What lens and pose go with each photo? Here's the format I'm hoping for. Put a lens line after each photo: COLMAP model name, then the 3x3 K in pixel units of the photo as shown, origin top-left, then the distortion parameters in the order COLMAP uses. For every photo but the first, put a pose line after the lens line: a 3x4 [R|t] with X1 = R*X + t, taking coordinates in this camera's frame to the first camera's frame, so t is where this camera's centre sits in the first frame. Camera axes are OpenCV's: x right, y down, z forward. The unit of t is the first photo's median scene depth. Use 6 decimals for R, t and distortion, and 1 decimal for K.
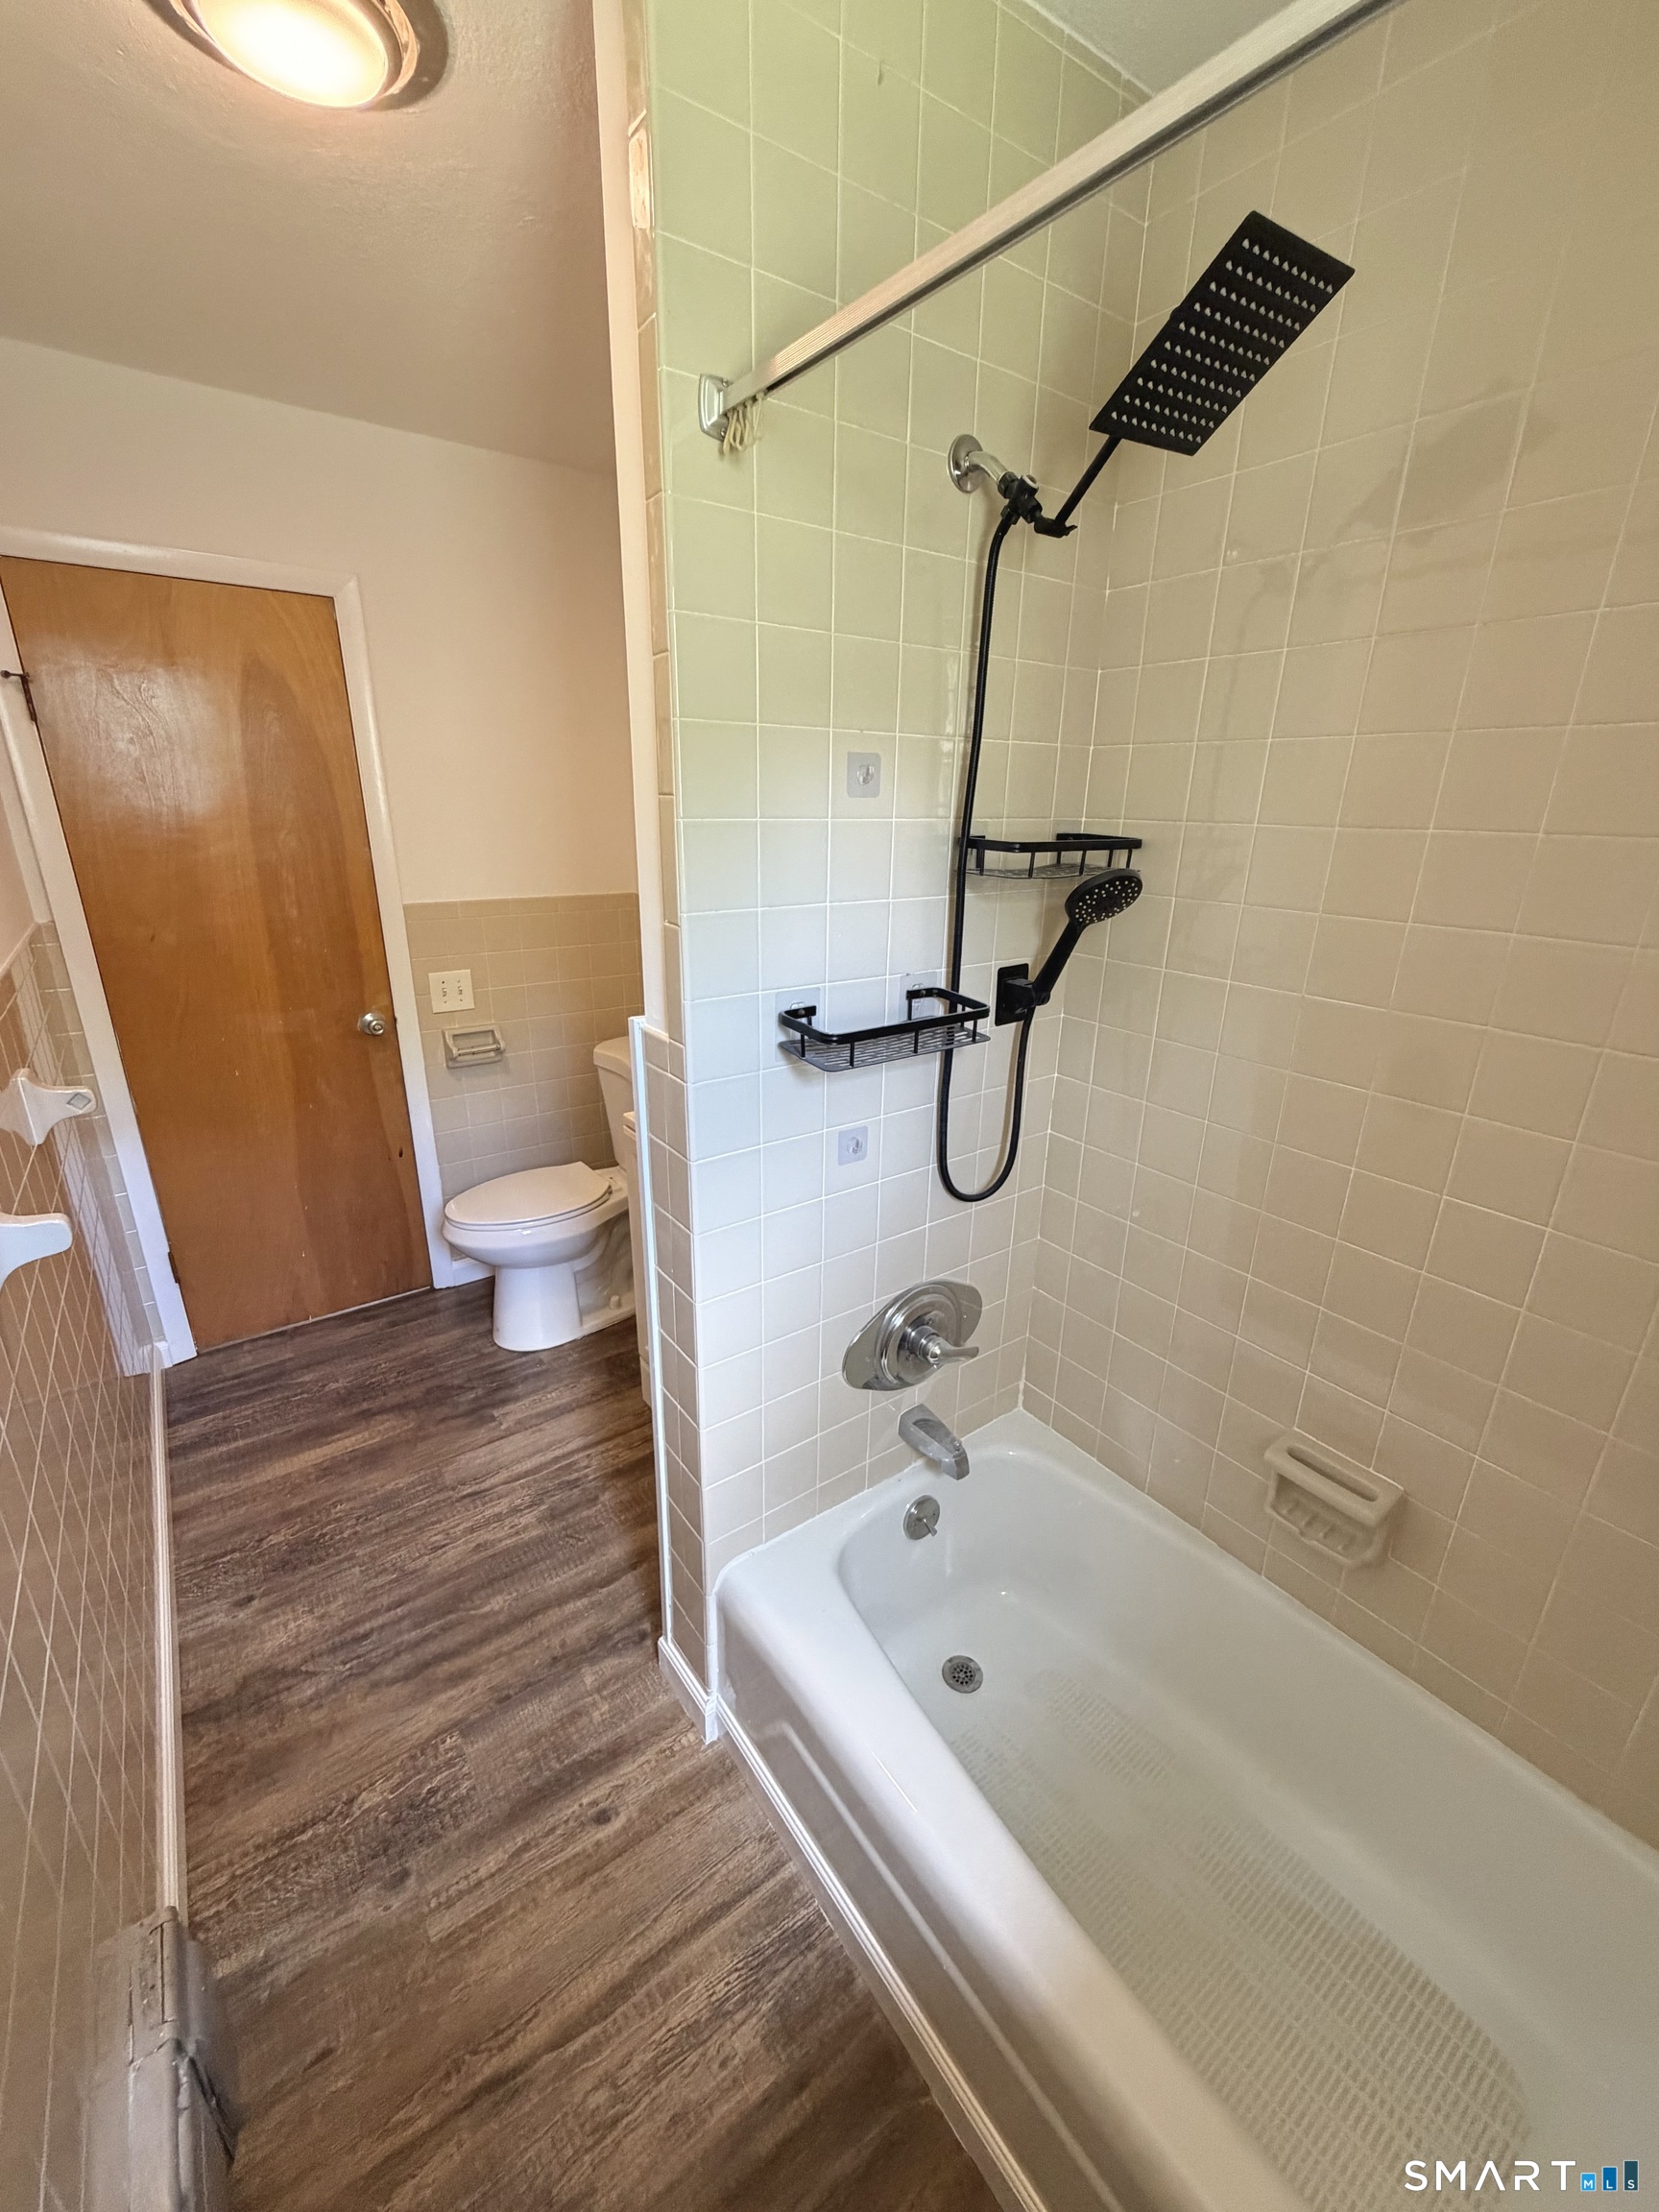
lens RADIAL K [[880.6, 0, 823.1], [0, 880.6, 1110.4], [0, 0, 1]] dist [0.000476, 0.000240]
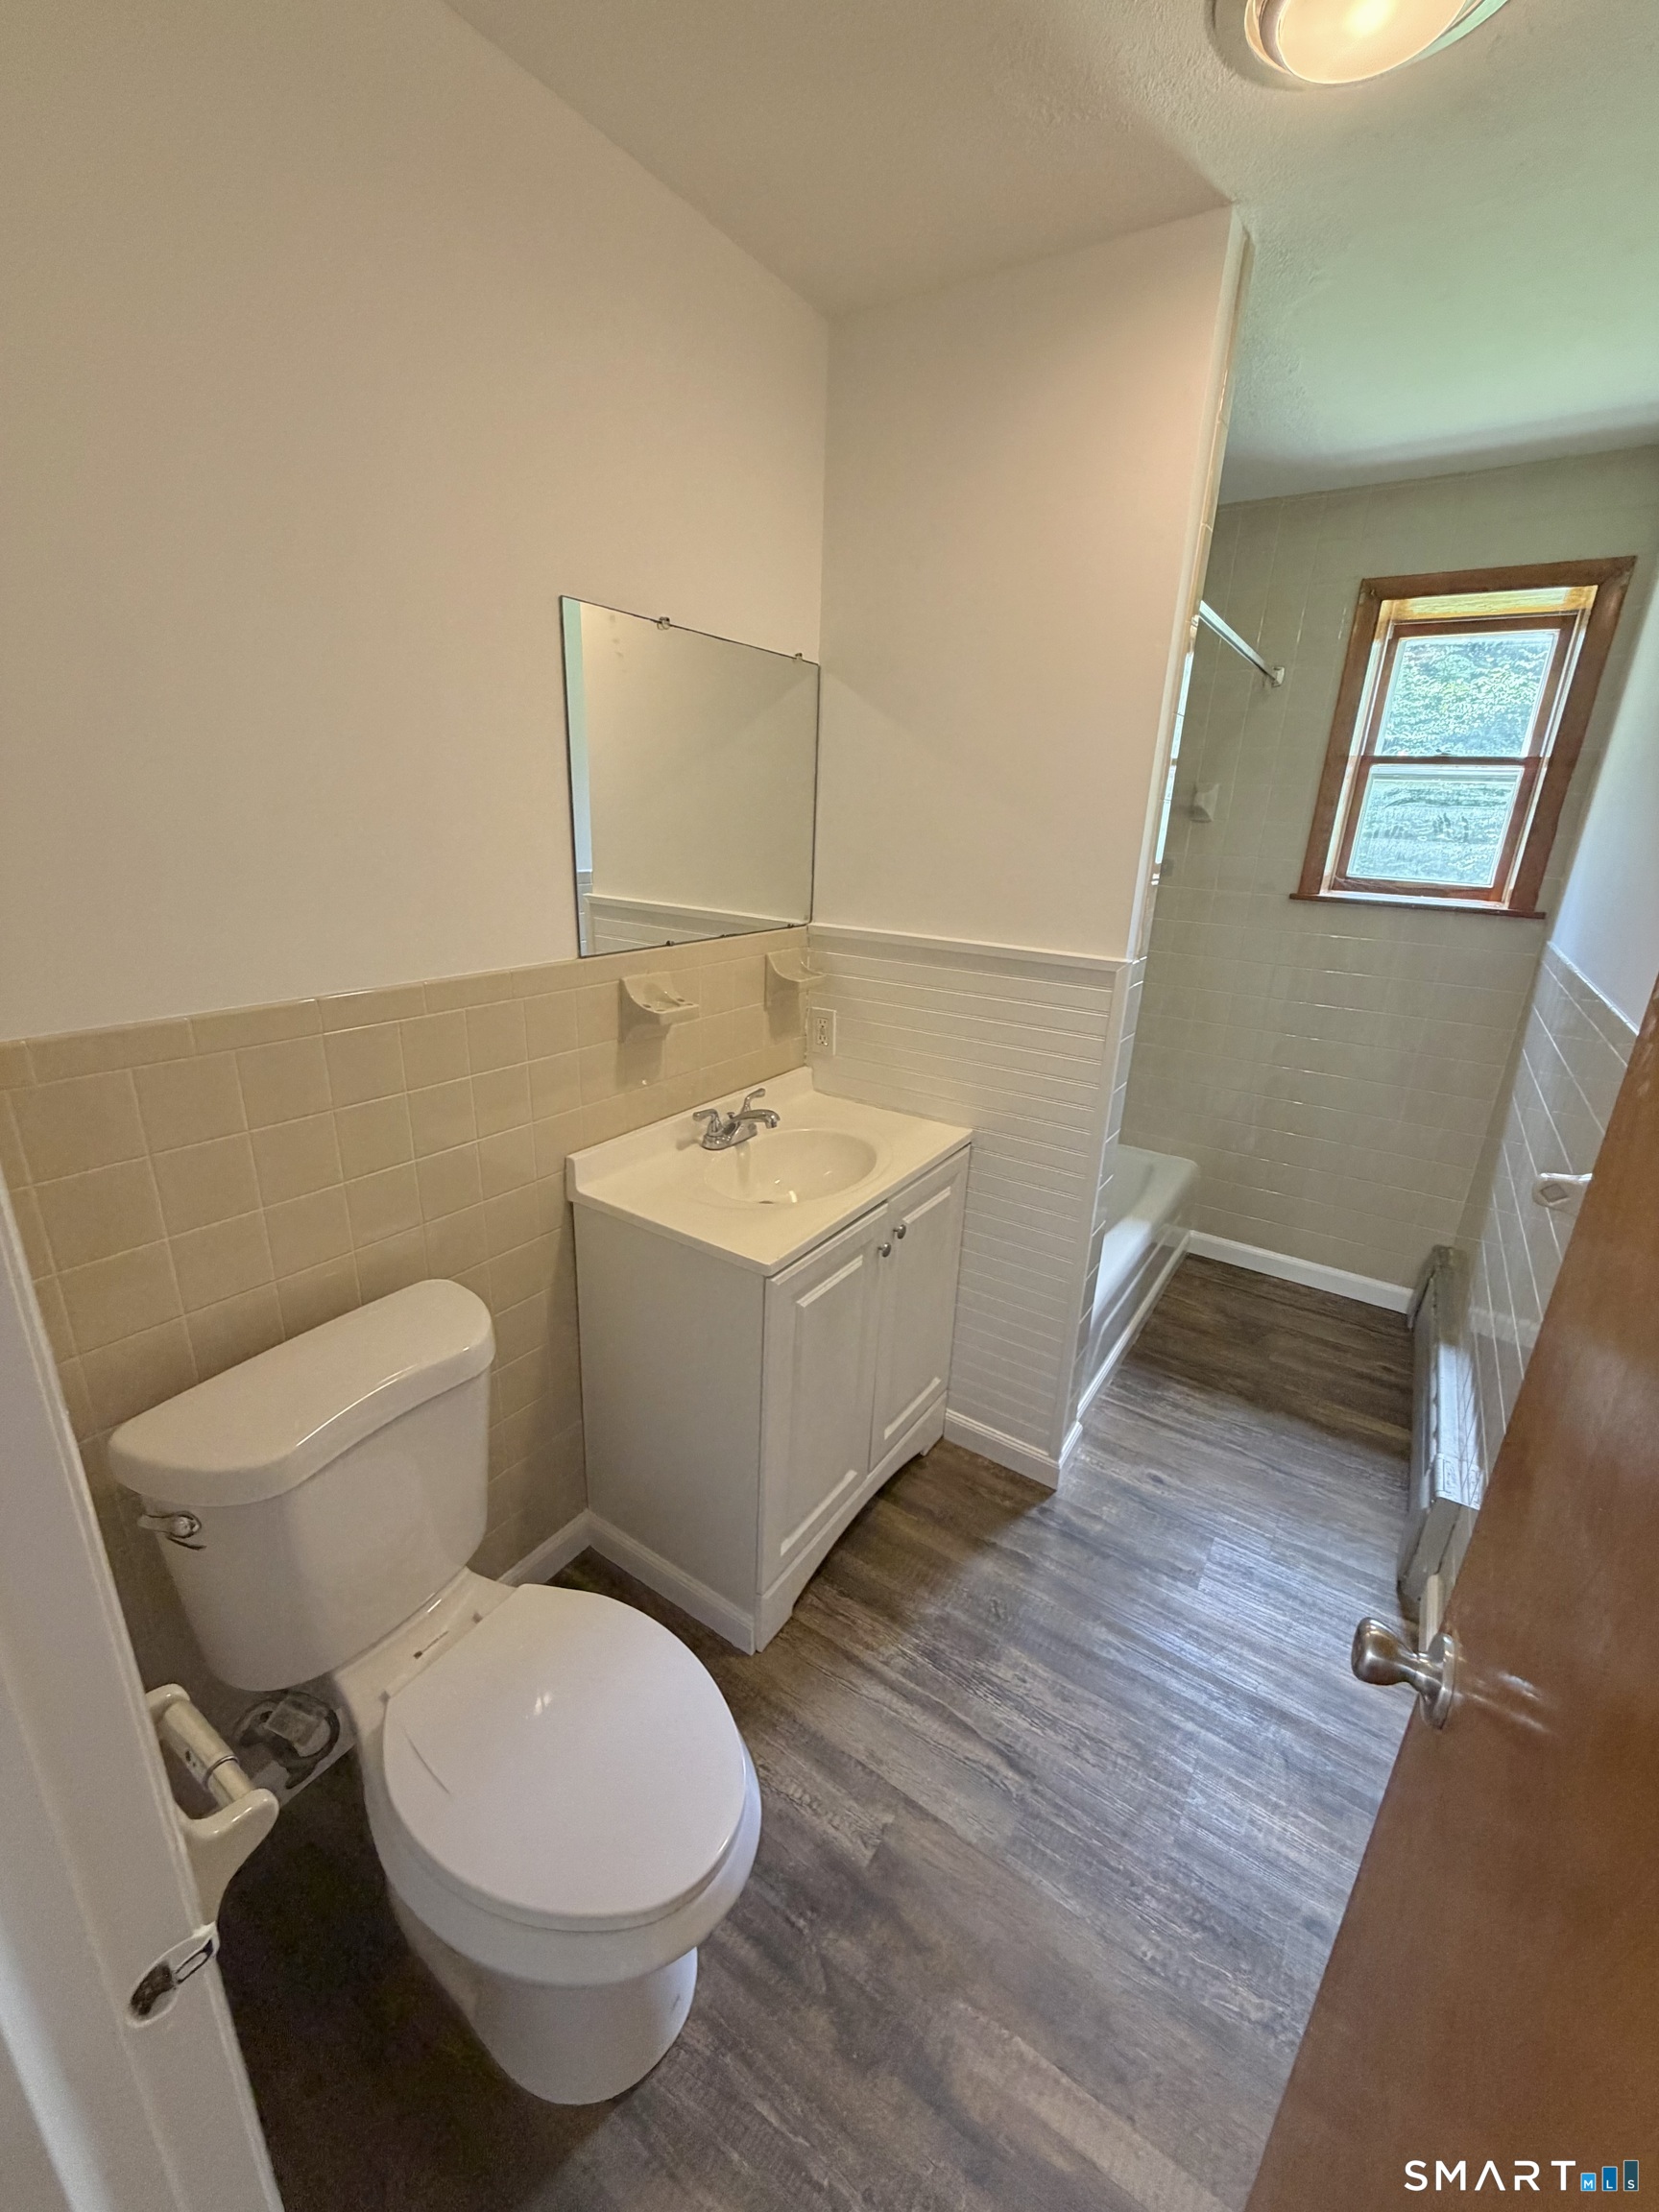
lens RADIAL K [[880.6, 0, 818.5], [0, 880.6, 1100.1], [0, 0, 1]] dist [0.000476, 0.000240]
pose [[-0.341817, -0.321341, 0.883120, -0.804146], [0.266438, 0.868027, 0.418975, -0.382436], [-0.901206, 0.378510, -0.211089, 1.087018]]
